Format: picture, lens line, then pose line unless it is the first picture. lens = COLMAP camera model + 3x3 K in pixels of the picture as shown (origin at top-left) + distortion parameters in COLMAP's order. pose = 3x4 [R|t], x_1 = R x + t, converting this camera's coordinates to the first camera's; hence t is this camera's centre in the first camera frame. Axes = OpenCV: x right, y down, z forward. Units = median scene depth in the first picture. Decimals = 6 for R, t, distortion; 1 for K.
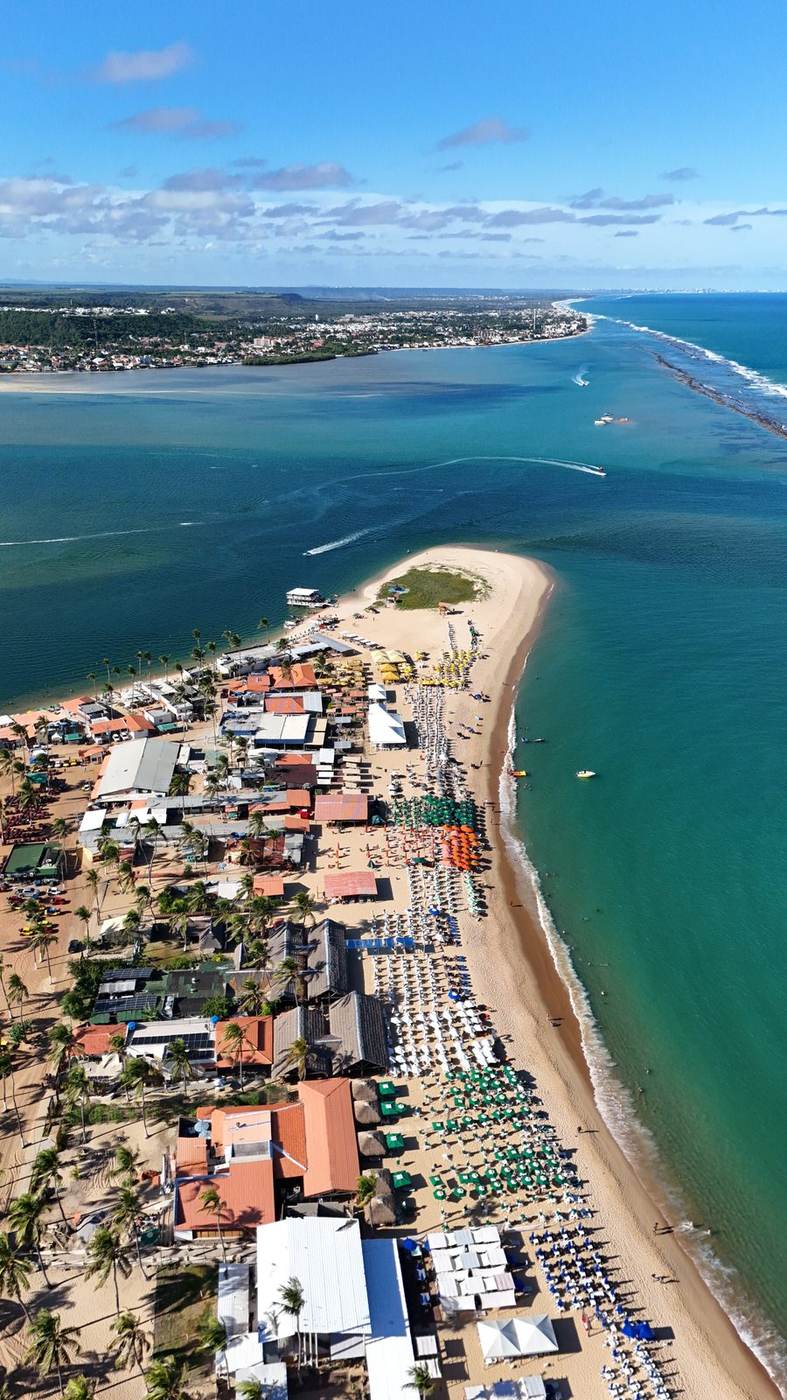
lens RADIAL K [[1041.0, 0, 385.9], [0, 1041.0, 698.3], [0, 0, 1]] dist [0.079163, -0.066843]
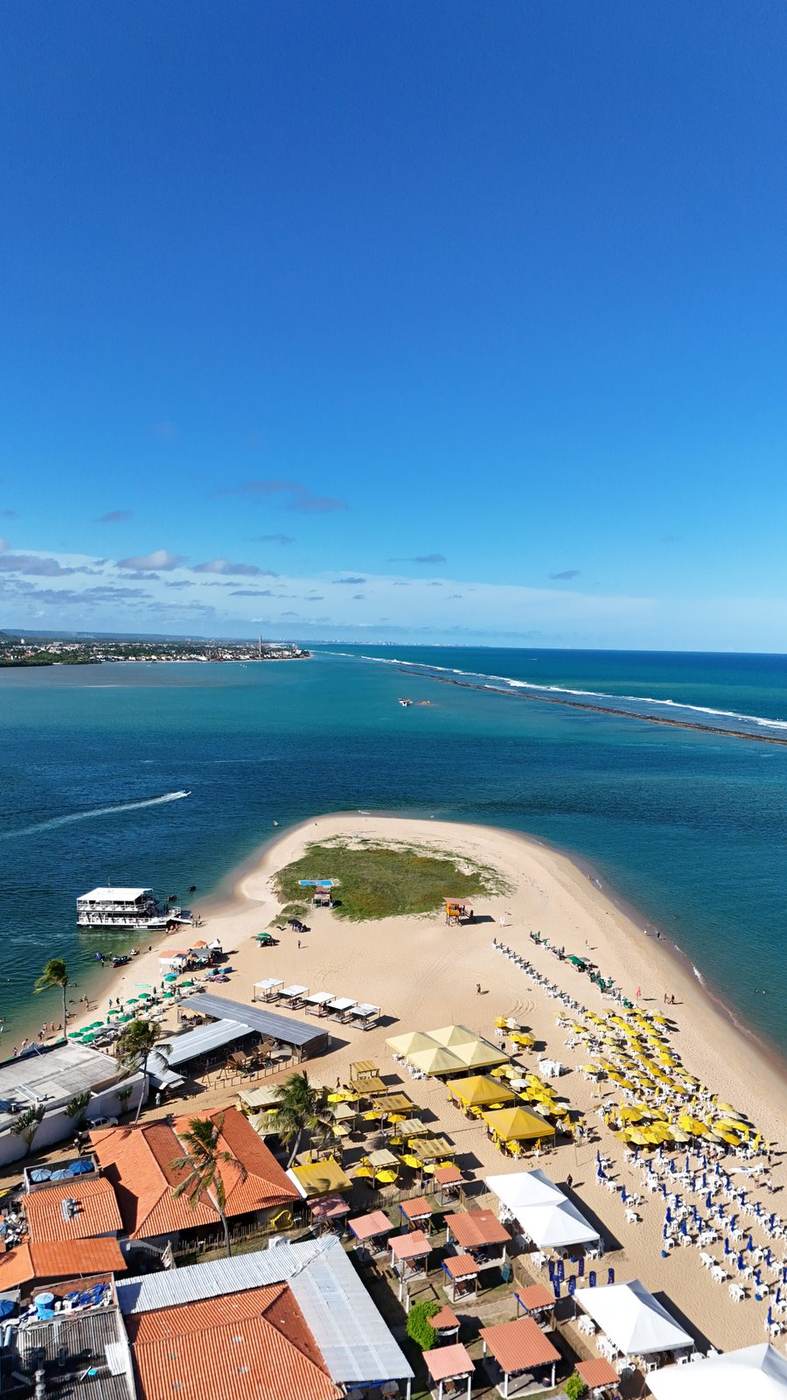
lens RADIAL K [[1041.0, 0, 385.9], [0, 1041.0, 698.3], [0, 0, 1]] dist [0.079163, -0.066843]
pose [[0.961508, 0.002028, 0.274768, -0.105294], [0.083662, 0.950334, -0.299778, -0.045139], [-0.261730, 0.311227, 0.913584, 0.624656]]
